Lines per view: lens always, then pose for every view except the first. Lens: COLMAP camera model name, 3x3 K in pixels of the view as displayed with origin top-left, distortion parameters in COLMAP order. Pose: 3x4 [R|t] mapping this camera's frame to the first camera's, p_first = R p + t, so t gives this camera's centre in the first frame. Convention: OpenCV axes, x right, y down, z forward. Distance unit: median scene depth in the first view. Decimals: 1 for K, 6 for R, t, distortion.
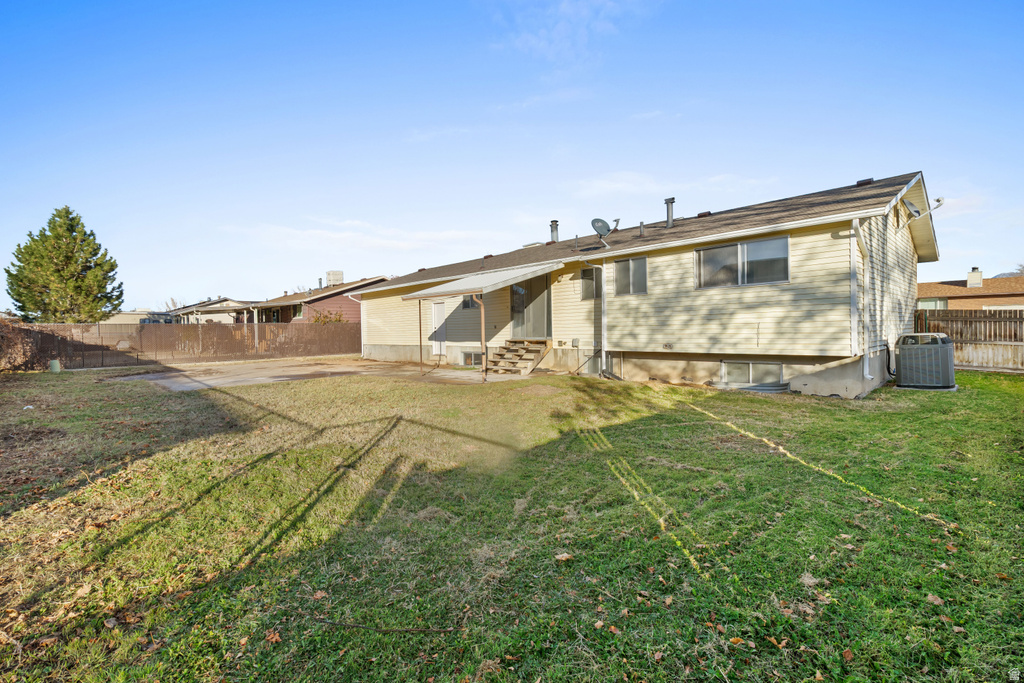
lens RADIAL K [[472.5, 0, 508.7], [0, 472.5, 336.3], [0, 0, 1]] dist [-0.008204, 0.004694]
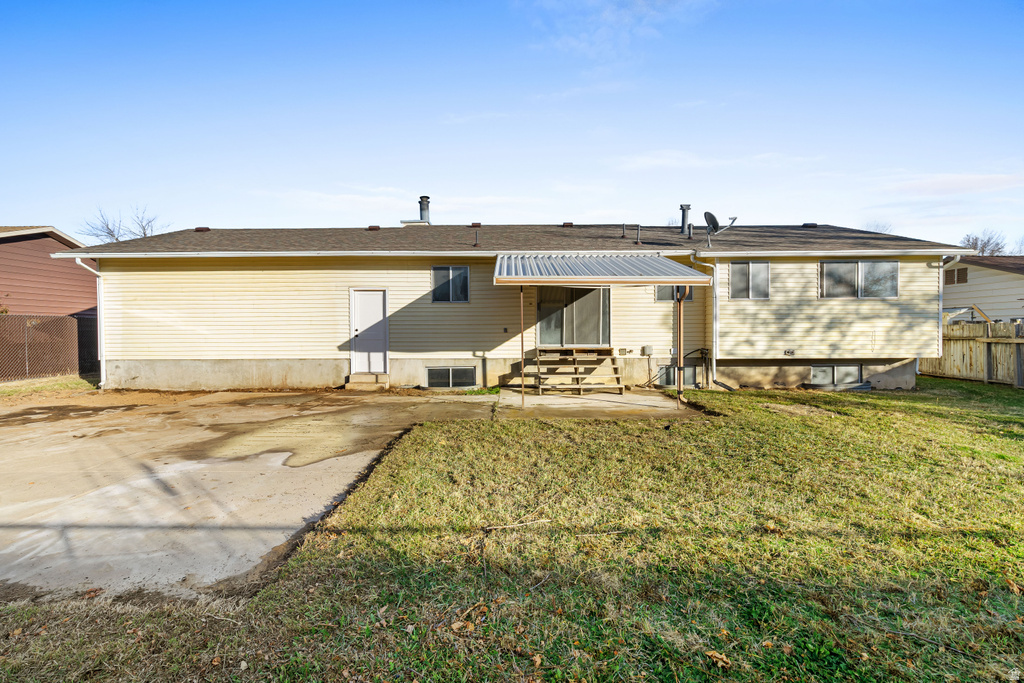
lens RADIAL K [[472.5, 0, 512.0], [0, 472.5, 346.7], [0, 0, 1]] dist [-0.008204, 0.004694]
pose [[0.685410, -0.010501, 0.728082, -0.818681], [0.002186, 0.999921, 0.012364, -0.006584], [-0.728154, -0.006883, 0.685379, 0.744939]]
